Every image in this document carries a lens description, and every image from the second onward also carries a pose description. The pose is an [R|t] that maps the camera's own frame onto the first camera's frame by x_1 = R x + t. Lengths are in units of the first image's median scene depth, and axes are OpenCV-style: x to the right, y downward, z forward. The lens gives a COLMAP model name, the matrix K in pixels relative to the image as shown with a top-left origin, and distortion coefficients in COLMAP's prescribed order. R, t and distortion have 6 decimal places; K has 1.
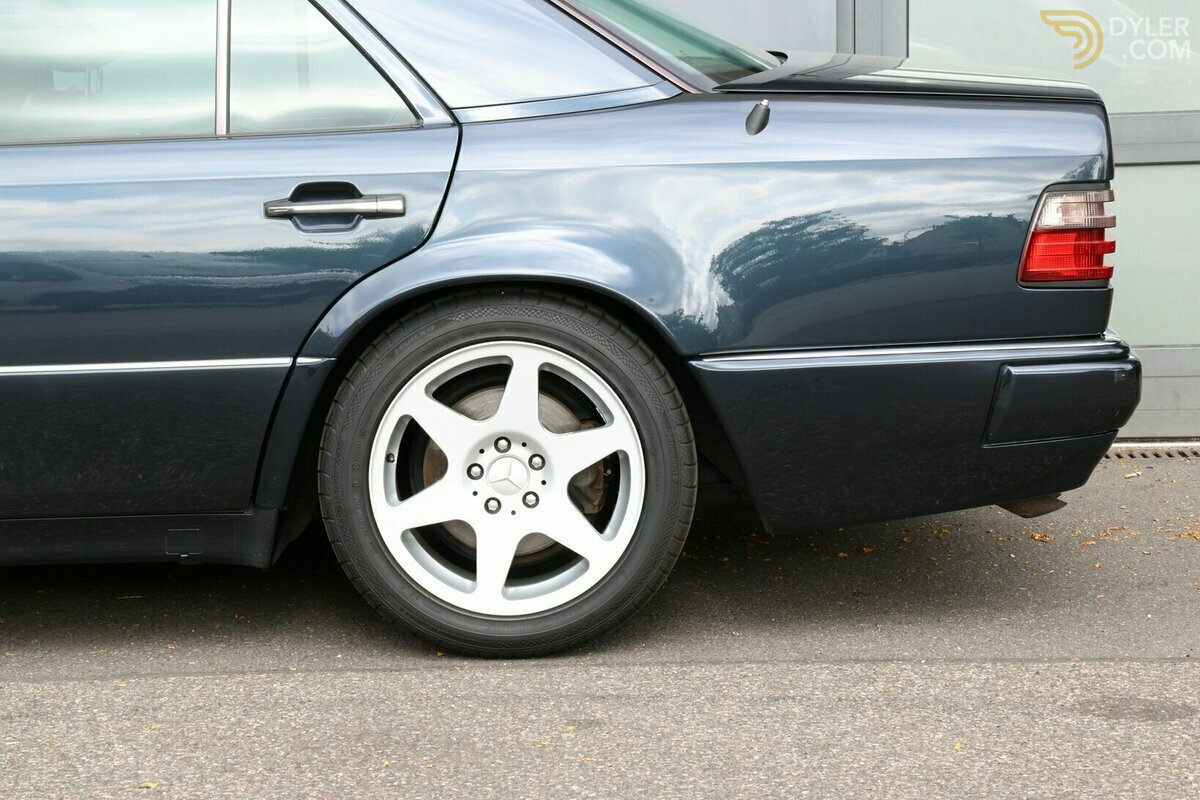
lens RADIAL K [[3116.0, 0, 601.3], [0, 3116.0, 399.2], [0, 0, 1]] dist [0.420142, 0.000000]
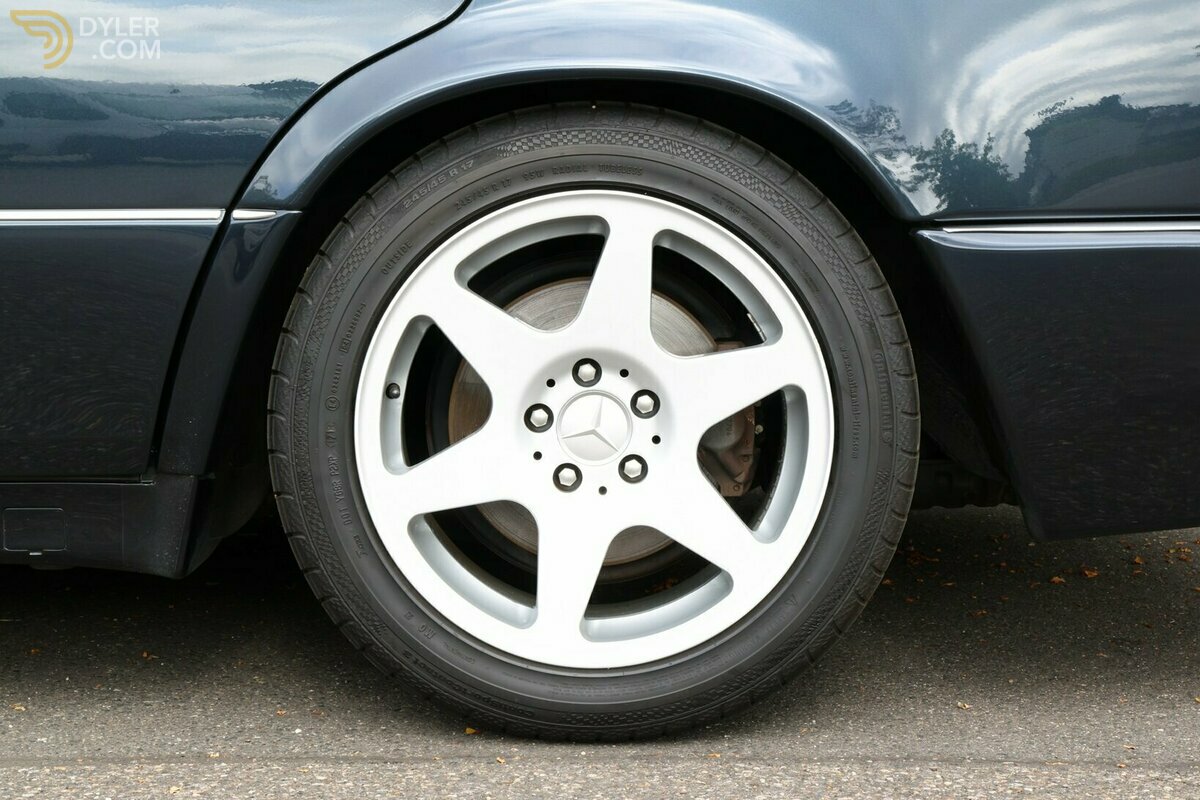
lens RADIAL K [[2408.7, 0, 598.5], [0, 2408.7, 400.8], [0, 0, 1]] dist [0.355004, 0.000000]
pose [[0.999726, 0.021824, 0.008408, -0.033193], [-0.021605, 0.999447, -0.025284, 0.031175], [-0.008955, 0.025095, 0.999645, 0.552062]]
